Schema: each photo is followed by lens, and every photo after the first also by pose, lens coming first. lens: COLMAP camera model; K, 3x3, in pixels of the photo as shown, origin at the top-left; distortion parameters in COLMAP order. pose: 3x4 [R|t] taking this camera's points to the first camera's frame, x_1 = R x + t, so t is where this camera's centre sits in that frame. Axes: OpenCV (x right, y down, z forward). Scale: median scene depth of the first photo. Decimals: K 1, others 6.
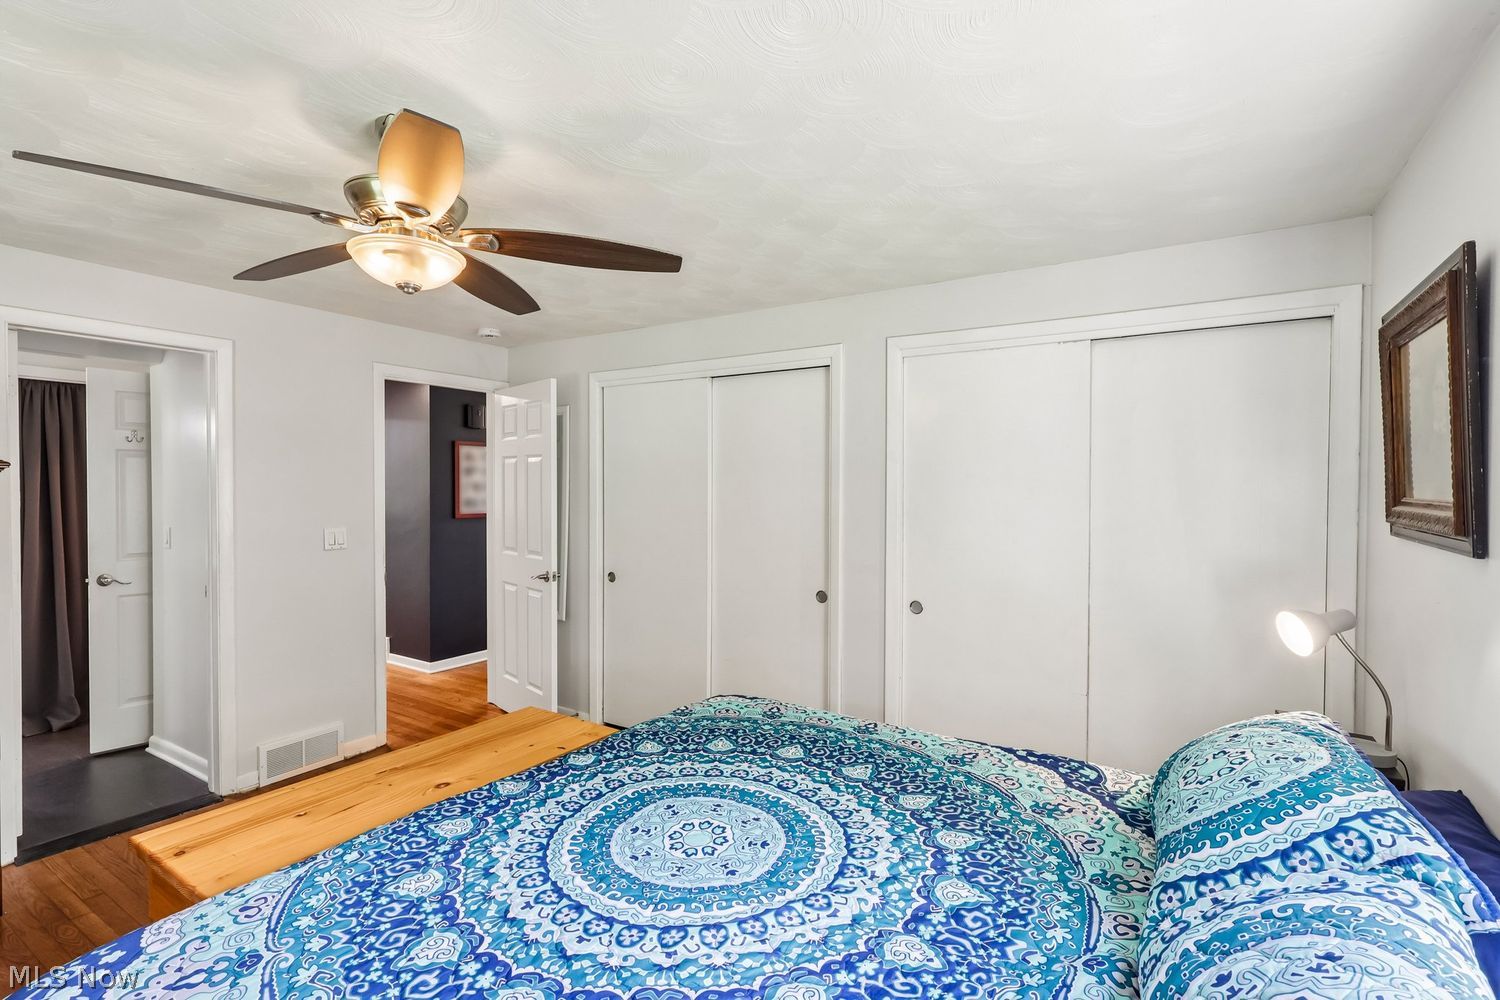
lens RADIAL K [[693.4, 0, 746.2], [0, 693.4, 497.4], [0, 0, 1]] dist [-0.001429, 0.000387]
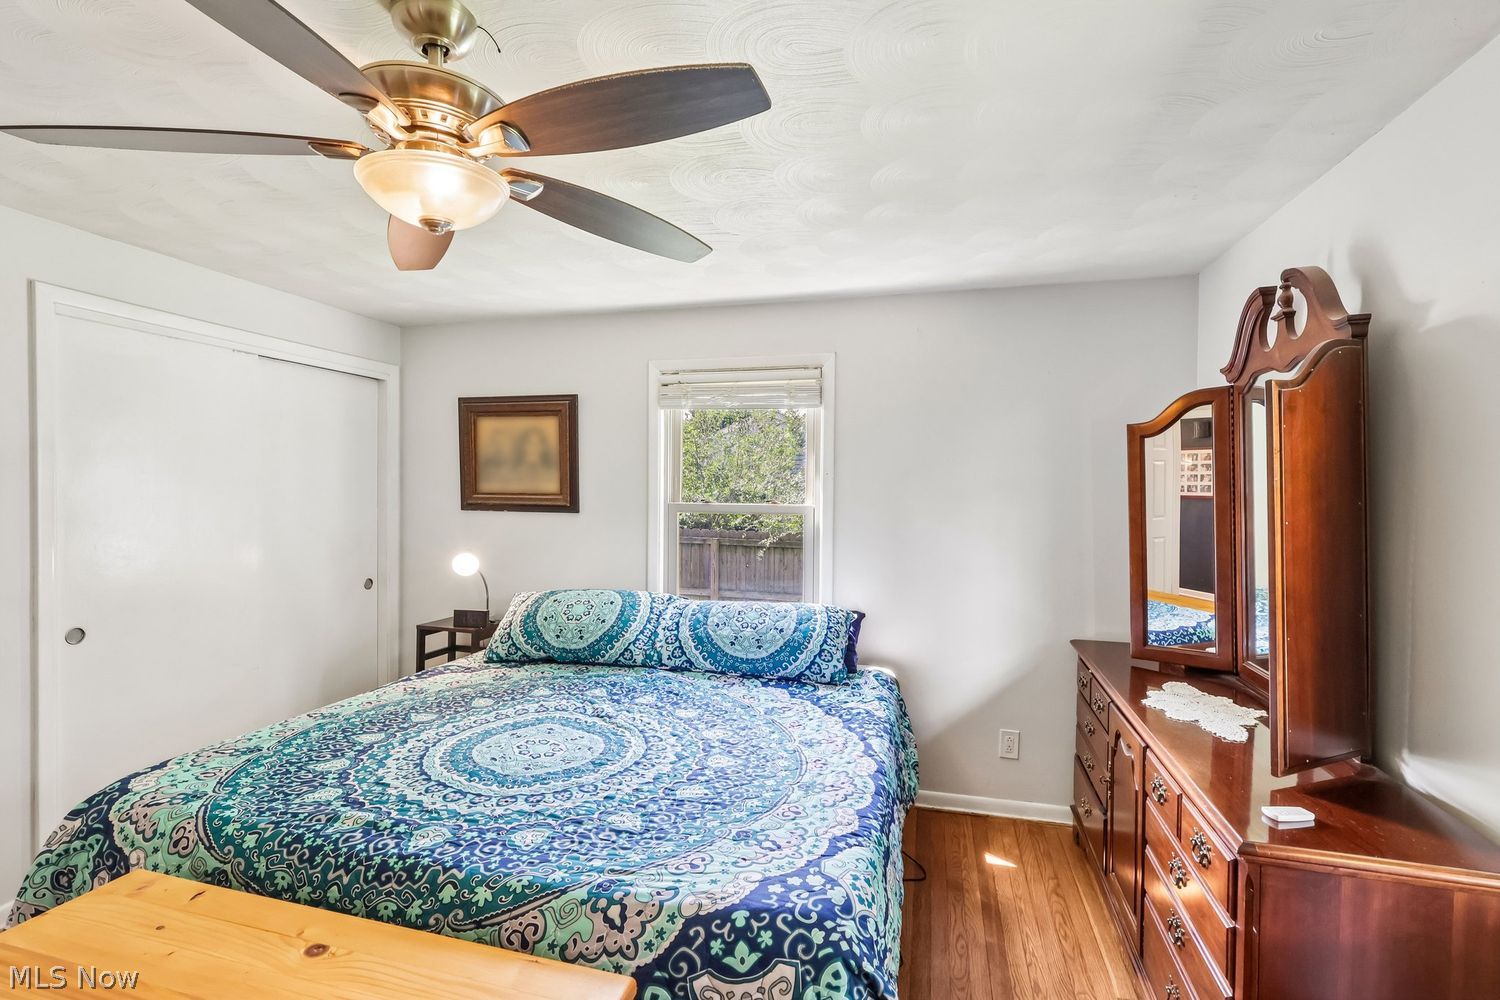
lens RADIAL K [[693.4, 0, 748.6], [0, 693.4, 490.6], [0, 0, 1]] dist [-0.001429, 0.000387]
pose [[-0.296297, -0.010128, 0.955042, -1.160307], [0.006497, 0.999899, 0.012620, -0.018094], [-0.955074, 0.009944, -0.296201, 0.795240]]
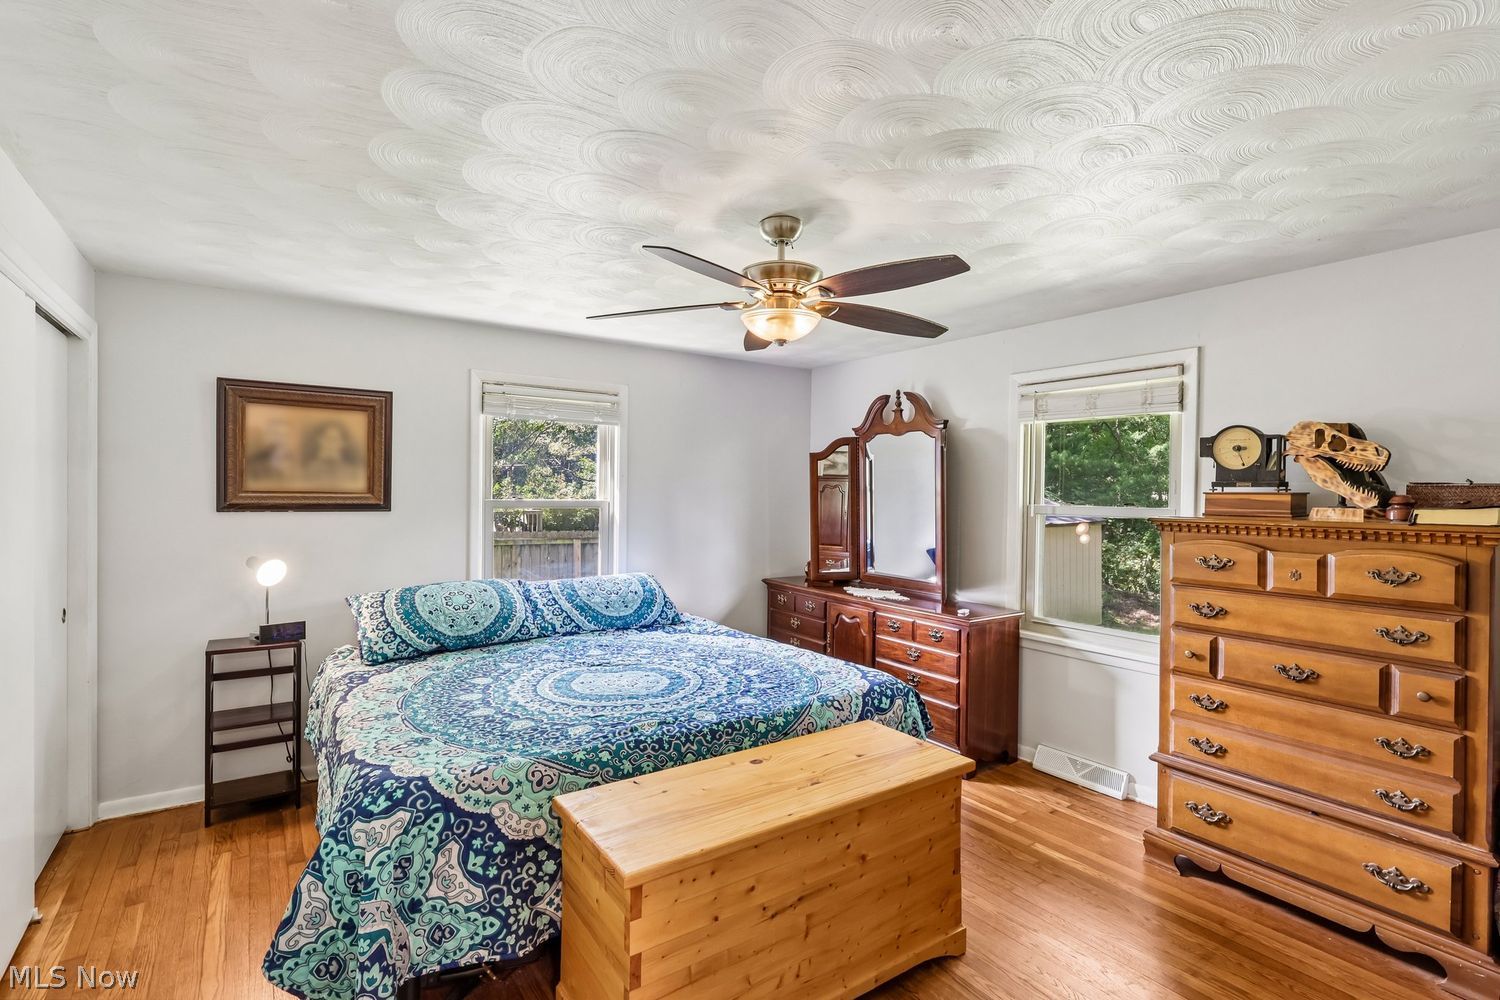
lens RADIAL K [[693.4, 0, 743.0], [0, 693.4, 488.5], [0, 0, 1]] dist [-0.001429, 0.000387]
pose [[-0.922567, -0.014138, 0.385577, -0.830419], [-0.008321, 0.999825, 0.016750, -0.036959], [-0.385747, 0.012244, -0.922524, 2.003275]]
